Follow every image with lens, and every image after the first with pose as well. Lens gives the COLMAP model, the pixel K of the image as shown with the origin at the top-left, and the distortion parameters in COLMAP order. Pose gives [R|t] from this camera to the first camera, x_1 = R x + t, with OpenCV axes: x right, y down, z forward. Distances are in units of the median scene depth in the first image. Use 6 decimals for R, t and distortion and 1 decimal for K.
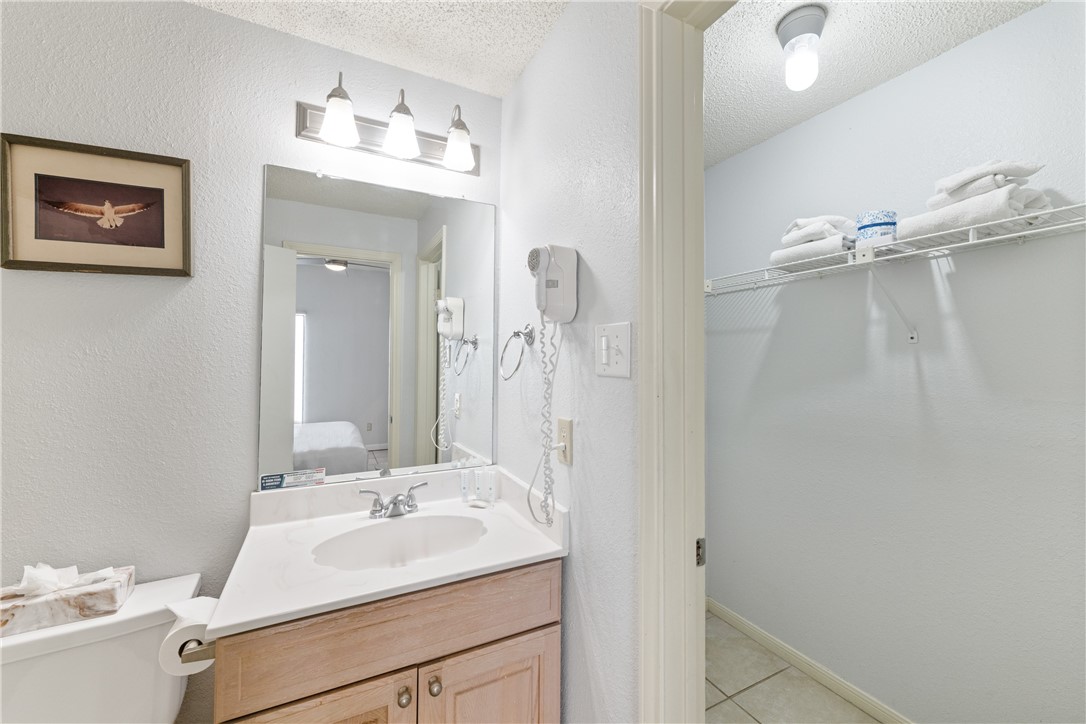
lens RADIAL K [[434.3, 0, 547.0], [0, 434.3, 360.8], [0, 0, 1]] dist [-0.000920, -0.000127]
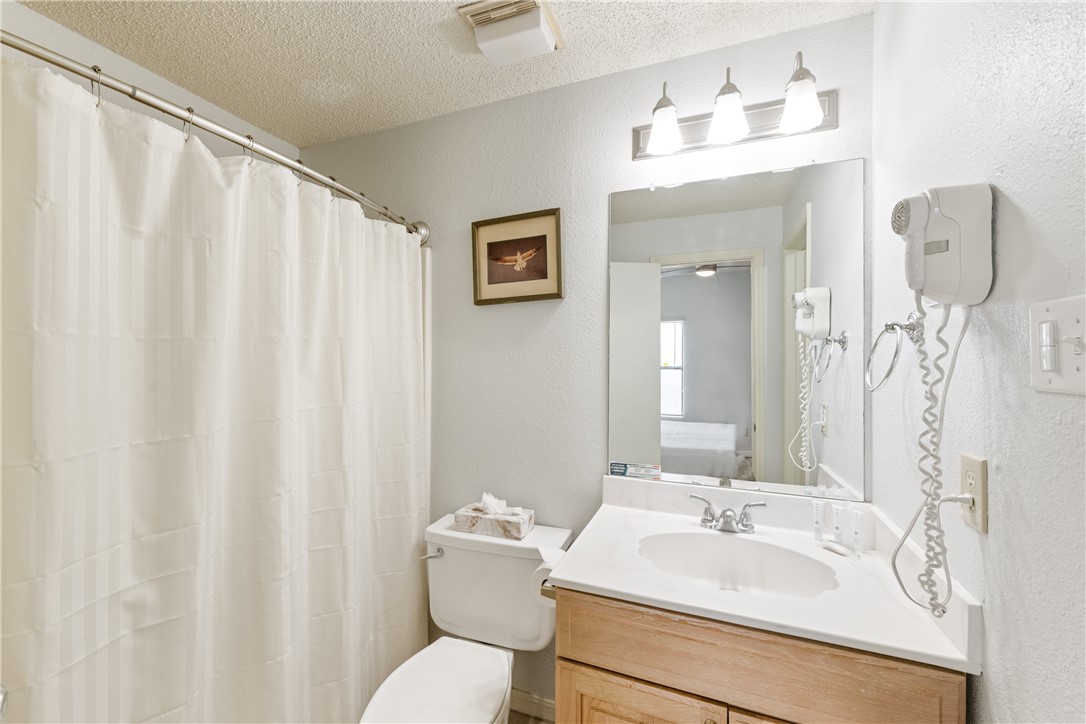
lens RADIAL K [[431.7, 0, 544.3], [0, 431.7, 362.9], [0, 0, 1]] dist [0.000018, -0.002141]
pose [[0.650903, 0.003058, -0.759154, 0.110091], [-0.005212, 0.999986, -0.000441, 0.000392], [0.759143, 0.004244, 0.650910, 0.118087]]
